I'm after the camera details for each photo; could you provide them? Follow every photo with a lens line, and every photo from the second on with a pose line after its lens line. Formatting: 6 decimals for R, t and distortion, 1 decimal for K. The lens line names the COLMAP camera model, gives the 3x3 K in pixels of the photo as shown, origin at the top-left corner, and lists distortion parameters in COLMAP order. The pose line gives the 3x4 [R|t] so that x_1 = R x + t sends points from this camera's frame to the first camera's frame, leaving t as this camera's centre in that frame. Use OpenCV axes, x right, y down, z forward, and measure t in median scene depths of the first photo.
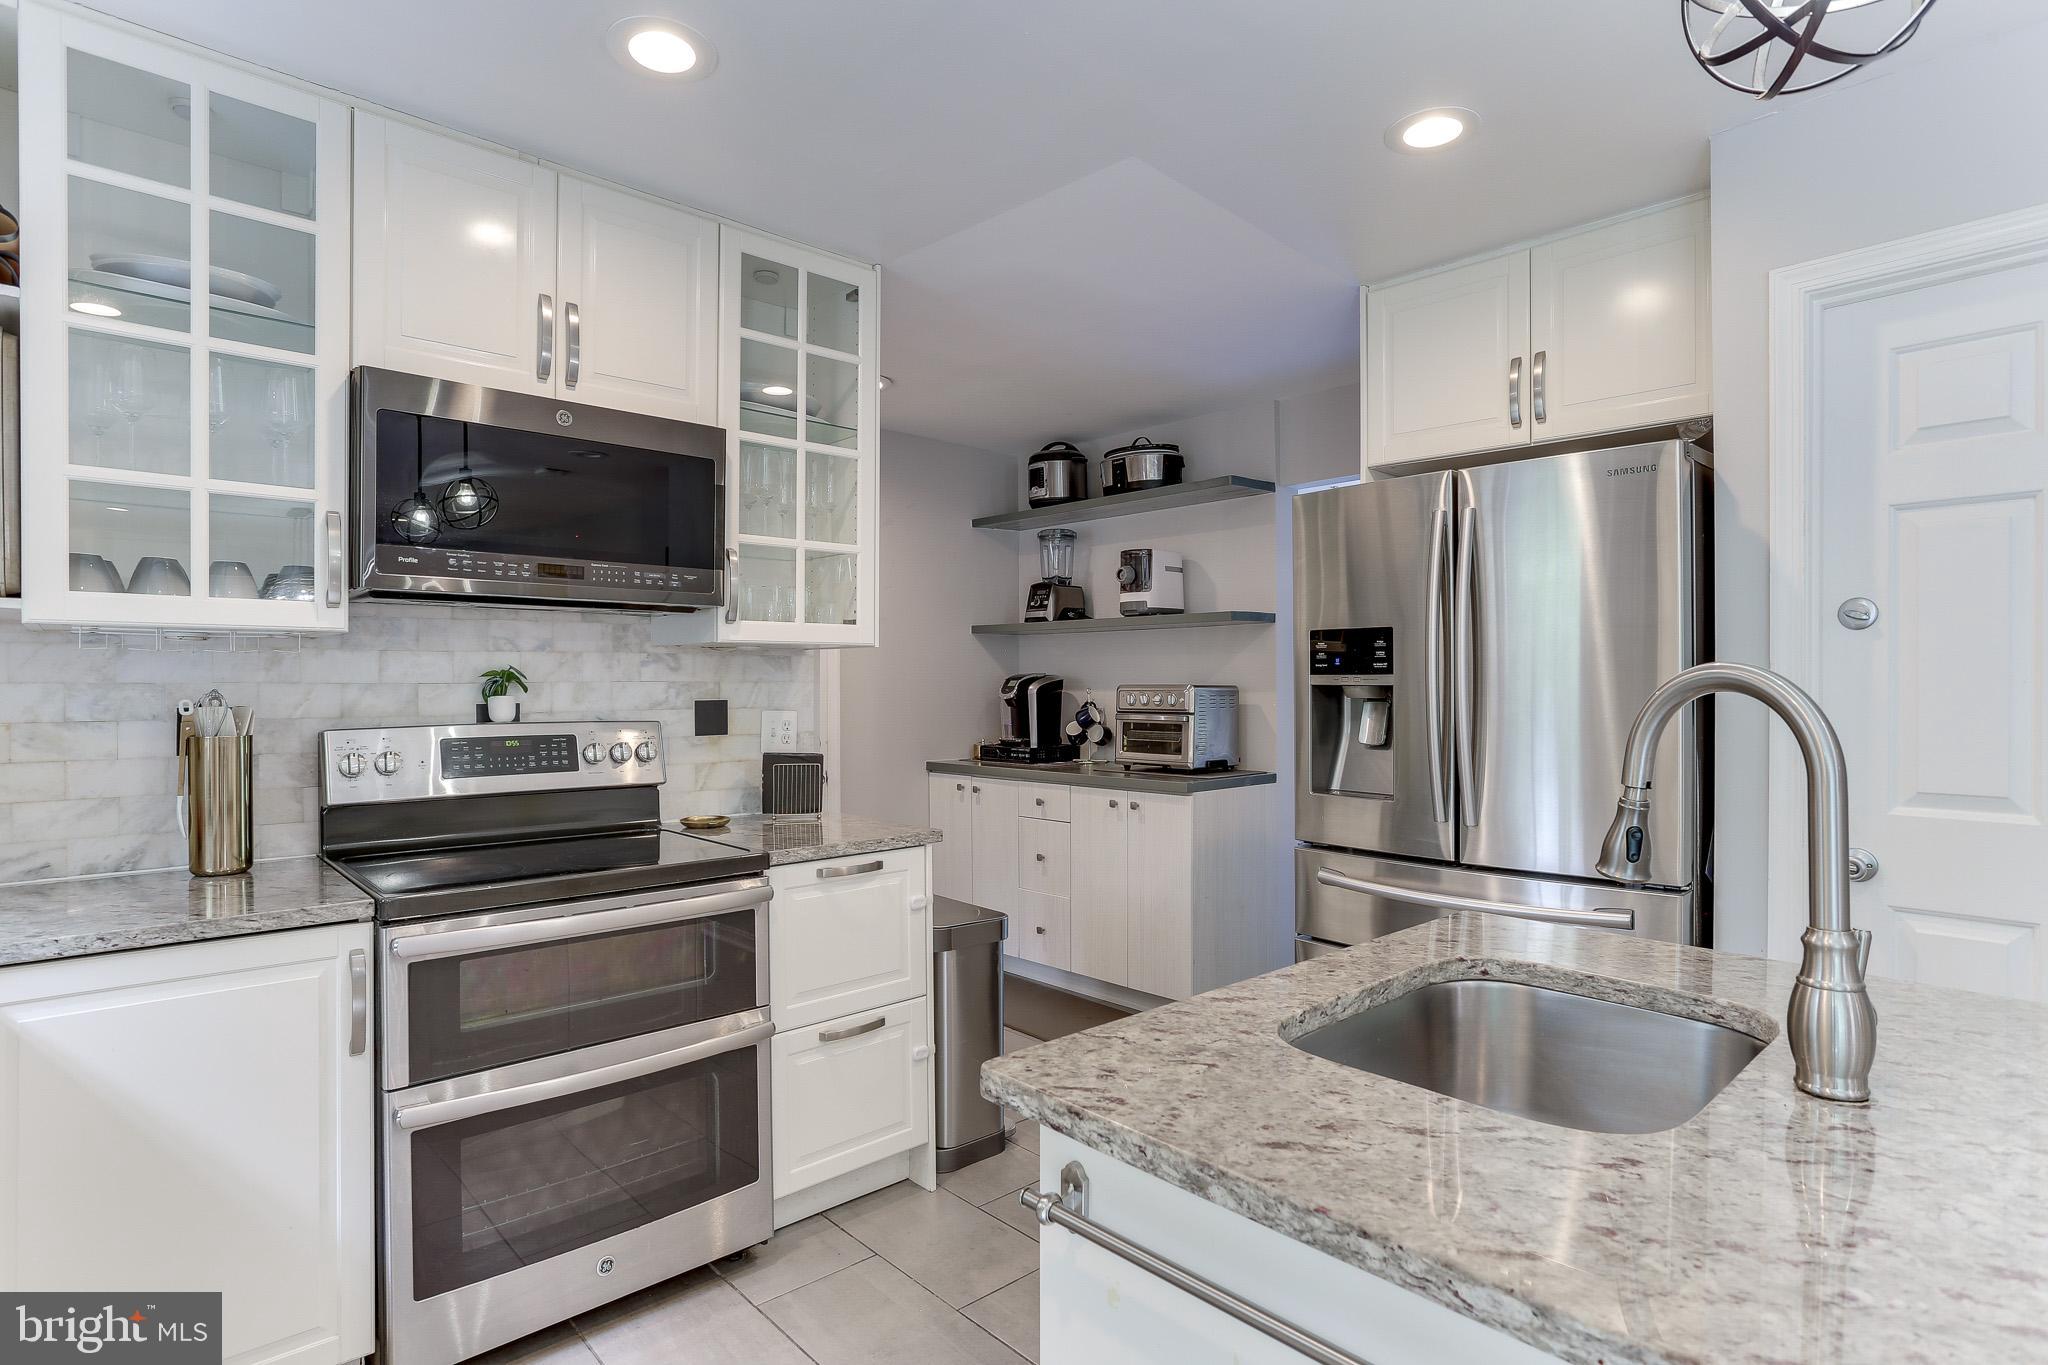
lens RADIAL K [[1060.7, 0, 1092.4], [0, 1060.7, 682.7], [0, 0, 1]] dist [-0.061250, 0.032761]
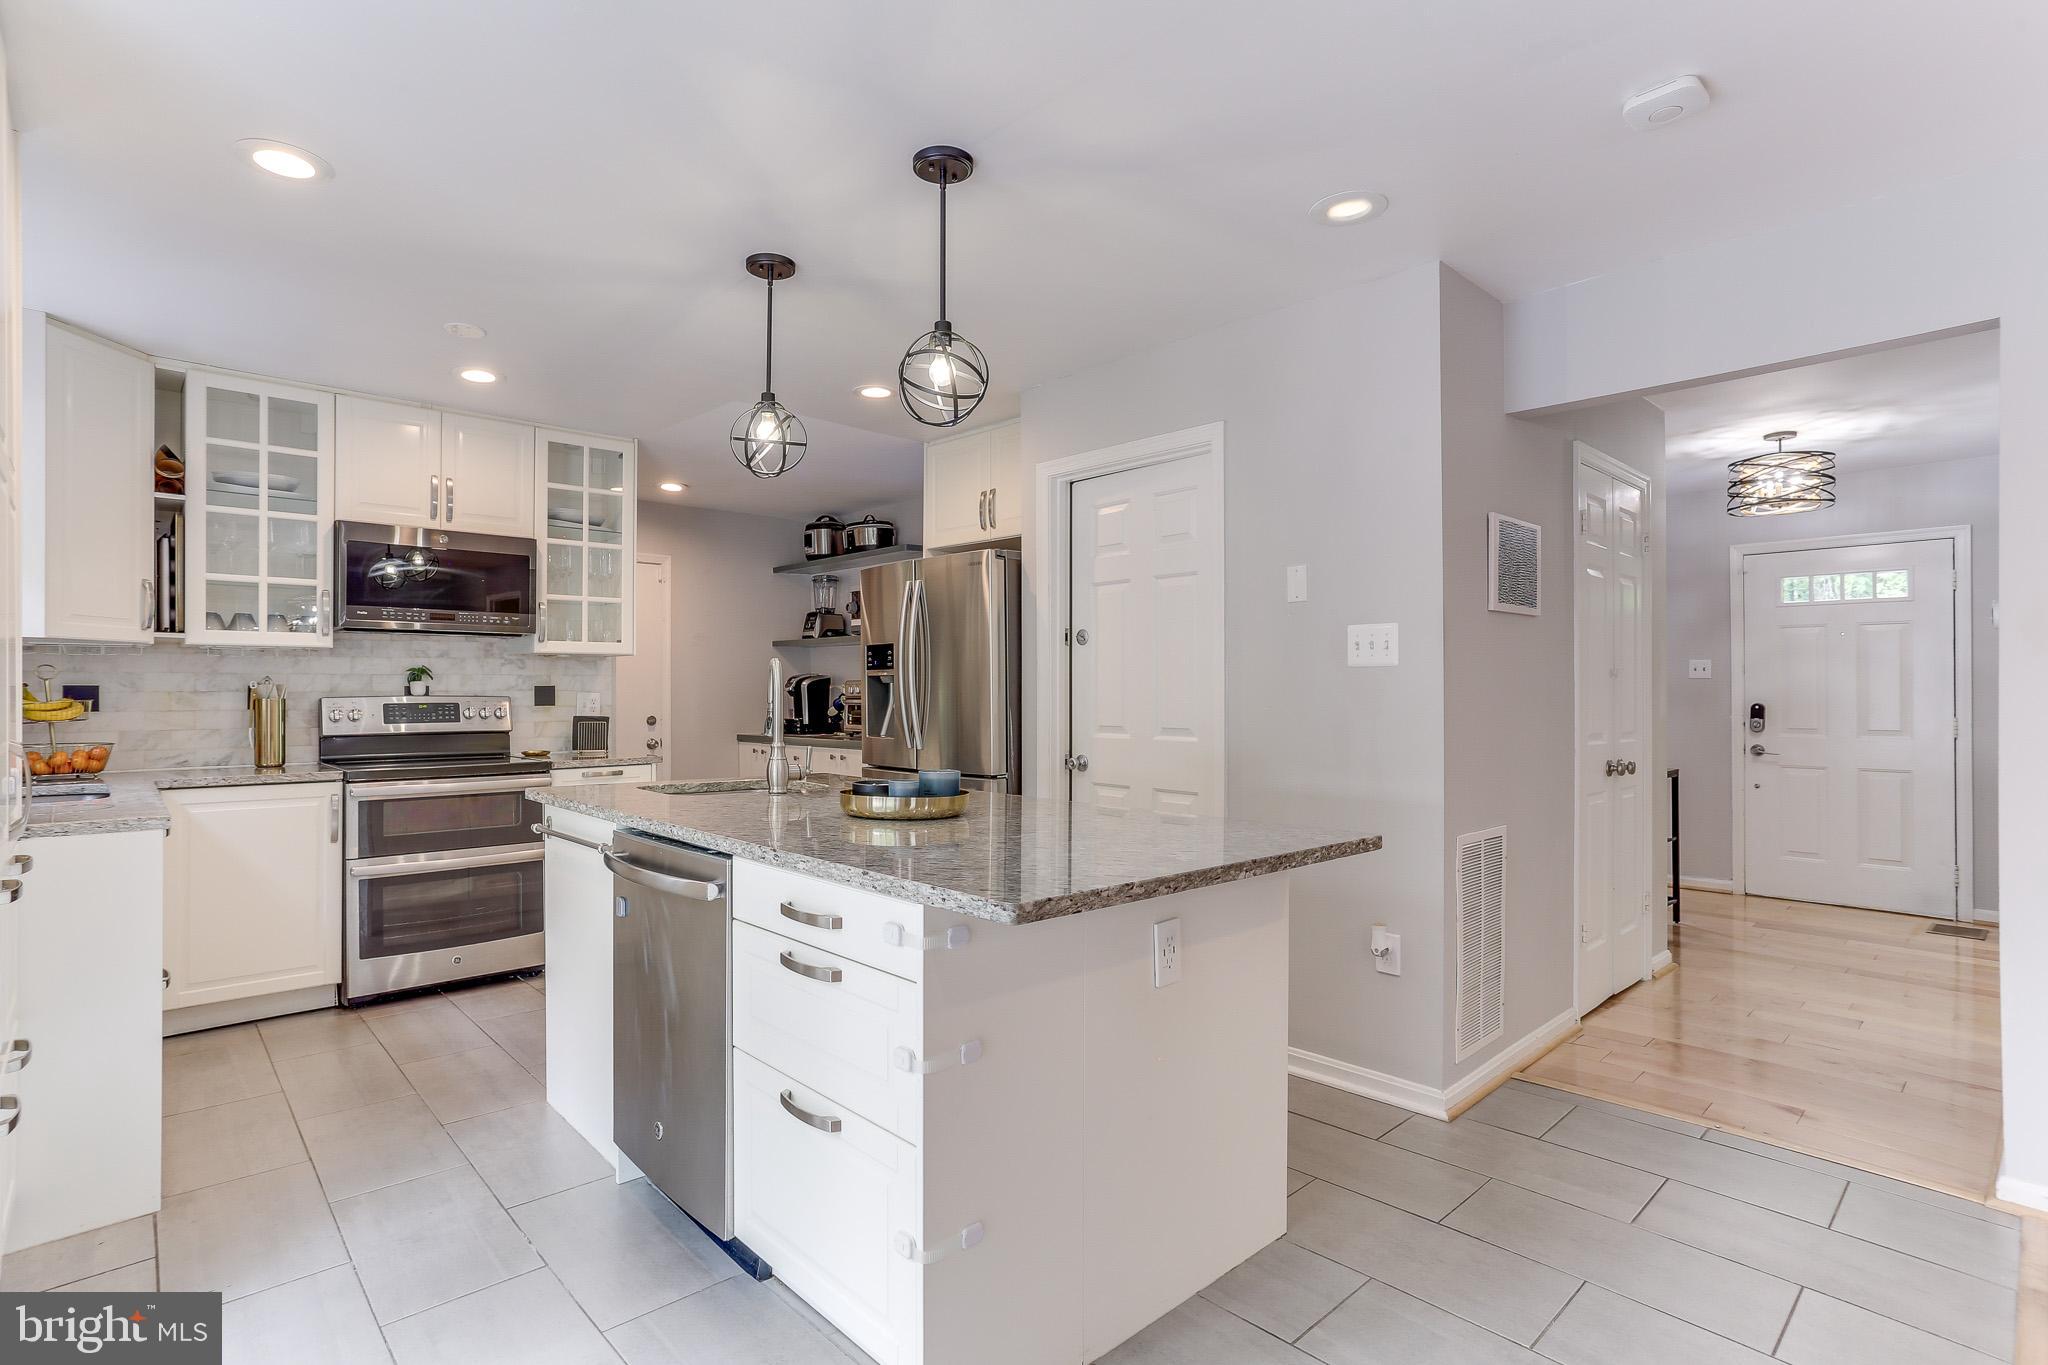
lens RADIAL K [[1022.3, 0, 1067.7], [0, 1022.3, 683.3], [0, 0, 1]] dist [-0.060901, 0.040257]
pose [[0.999990, -0.001463, -0.004172, 0.621252], [0.001428, 0.999964, -0.008324, 0.033501], [0.004184, 0.008318, 0.999957, -0.813546]]
